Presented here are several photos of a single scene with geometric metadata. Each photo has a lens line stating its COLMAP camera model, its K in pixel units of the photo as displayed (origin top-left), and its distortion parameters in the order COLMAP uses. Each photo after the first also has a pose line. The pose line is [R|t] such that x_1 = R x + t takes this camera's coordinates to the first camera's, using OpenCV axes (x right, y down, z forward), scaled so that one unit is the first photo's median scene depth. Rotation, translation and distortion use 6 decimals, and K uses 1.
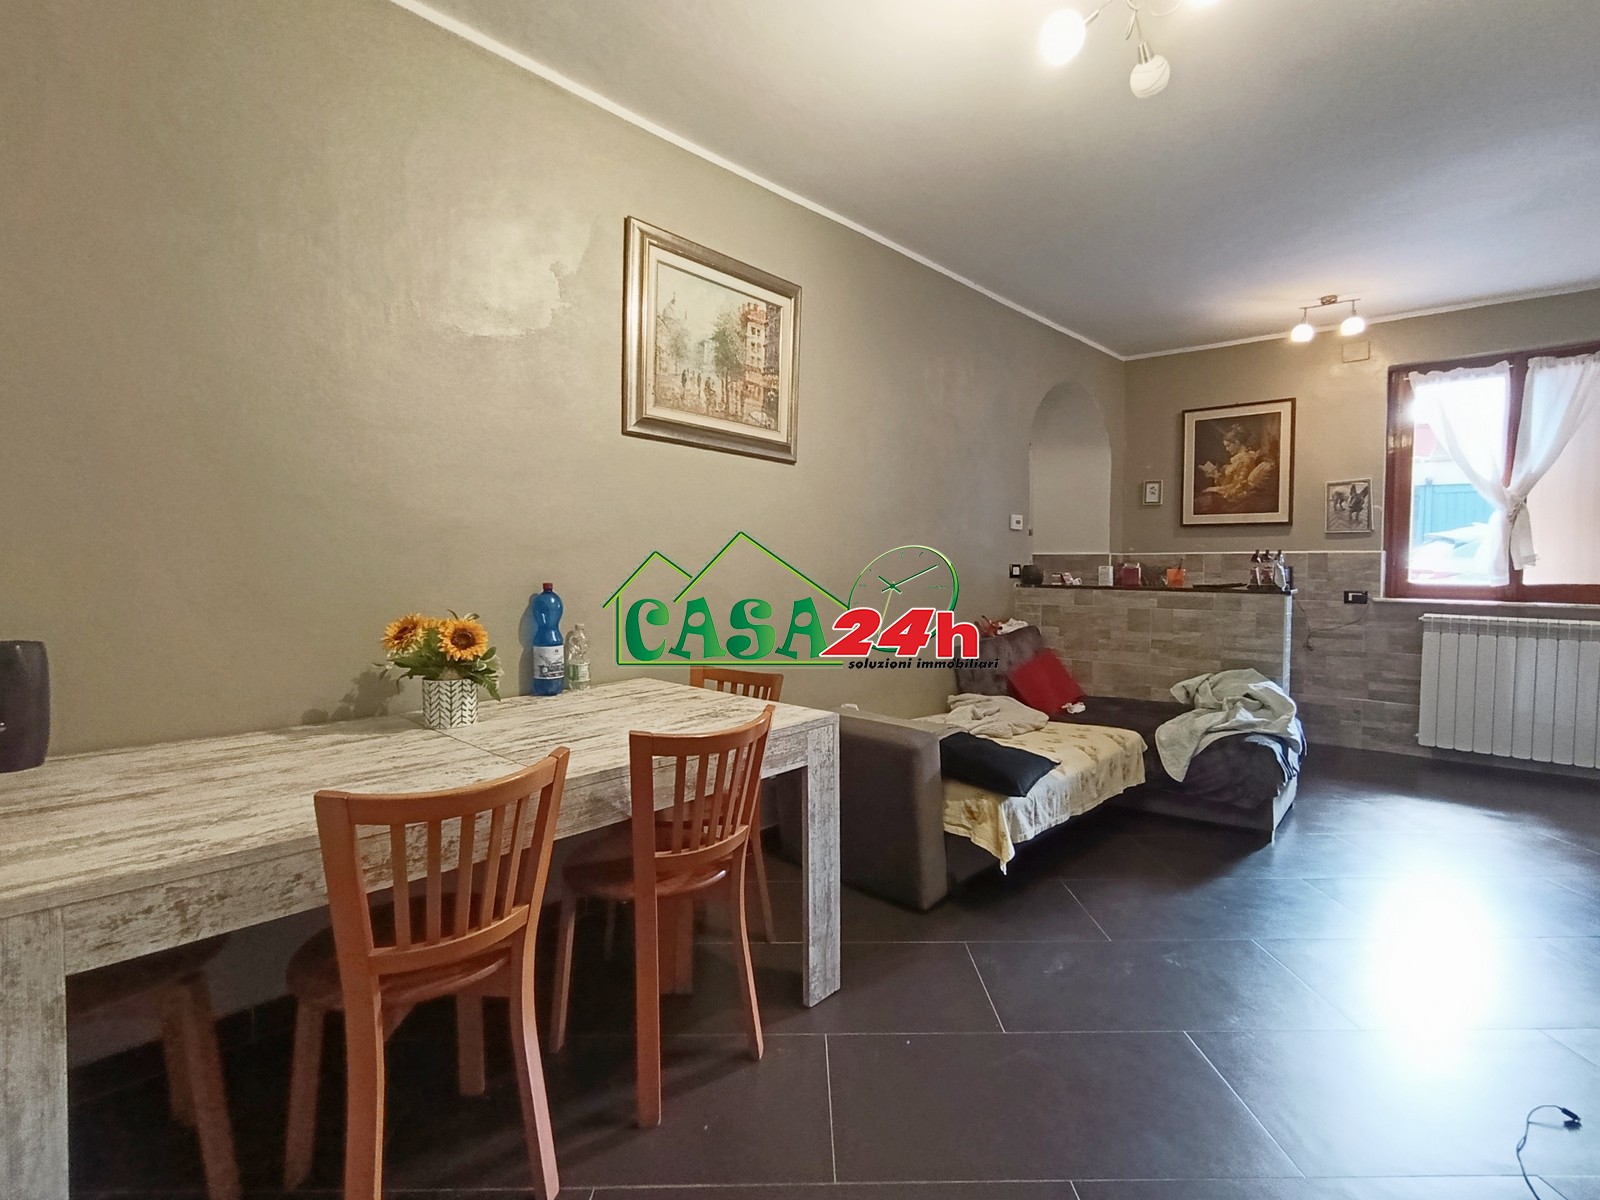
lens RADIAL K [[772.1, 0, 794.0], [0, 772.1, 595.5], [0, 0, 1]] dist [0.021305, 0.004915]
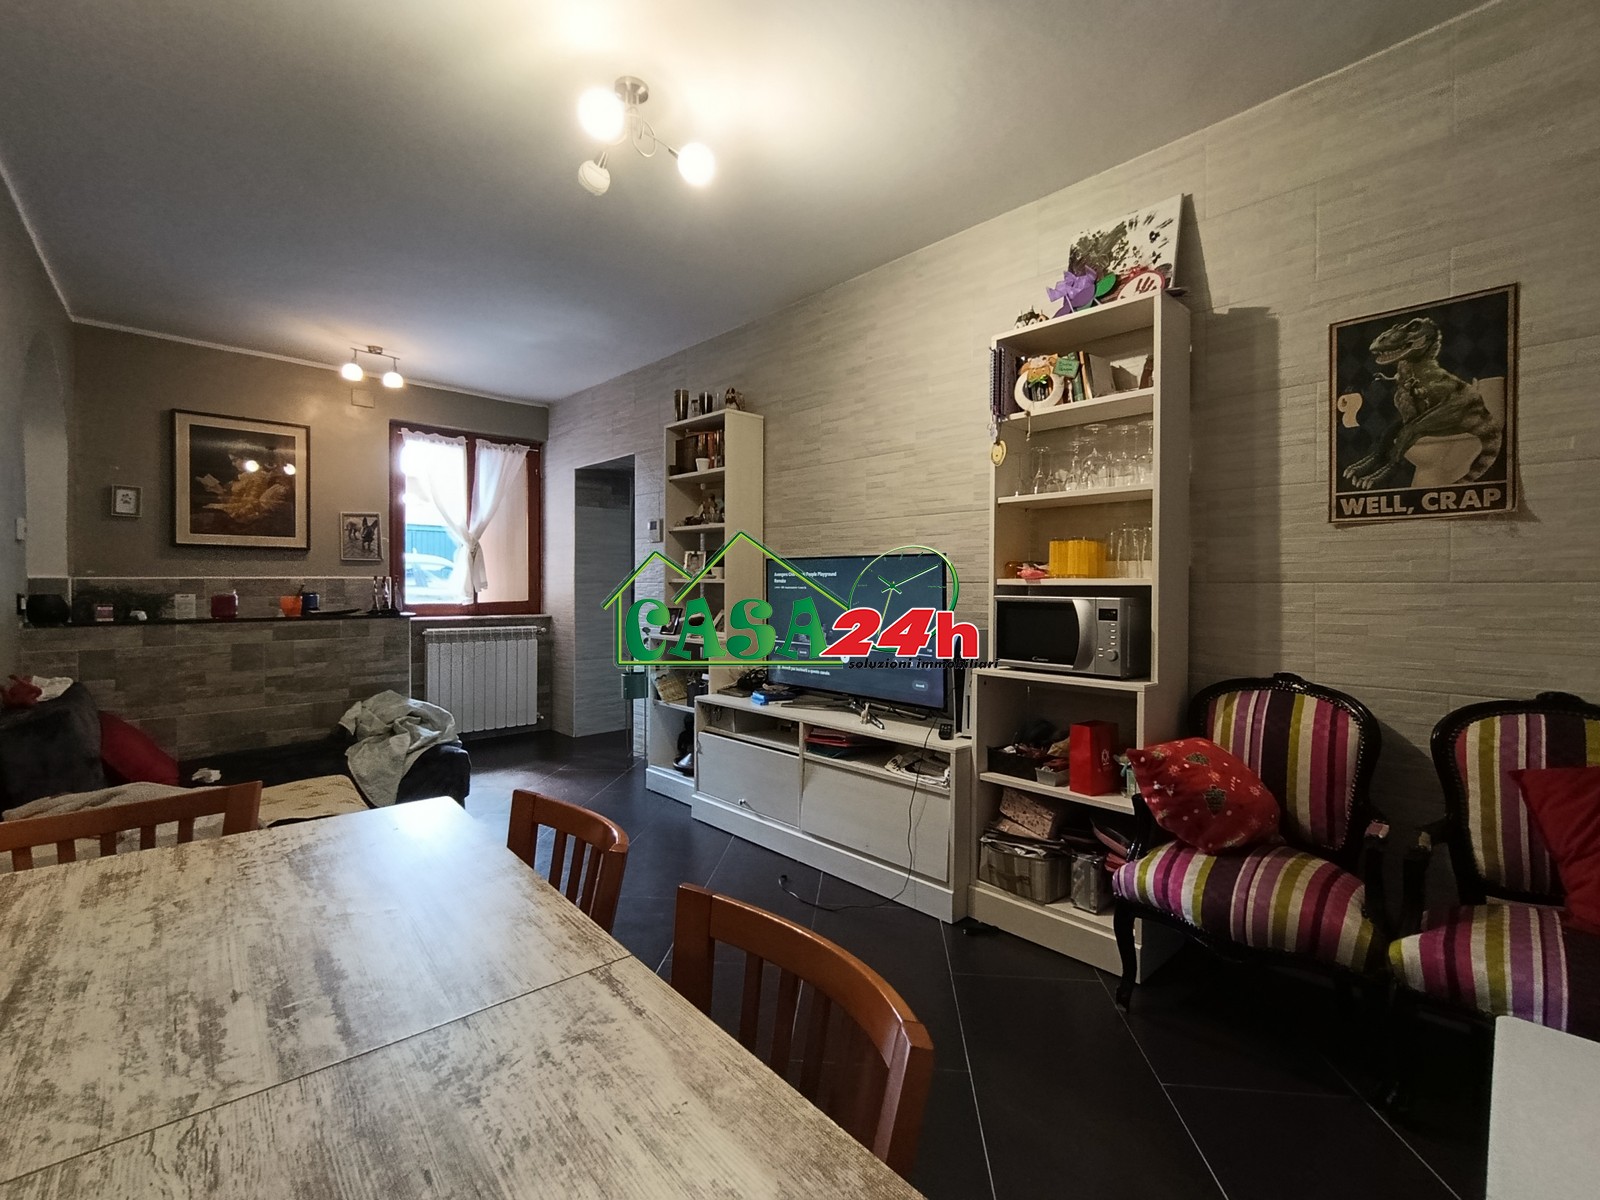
lens RADIAL K [[772.1, 0, 793.2], [0, 772.1, 593.8], [0, 0, 1]] dist [0.021305, 0.004915]
pose [[0.105120, -0.016248, 0.994327, -0.336582], [0.047742, 0.998796, 0.011273, -0.017957], [-0.993313, 0.046286, 0.105769, 0.303021]]
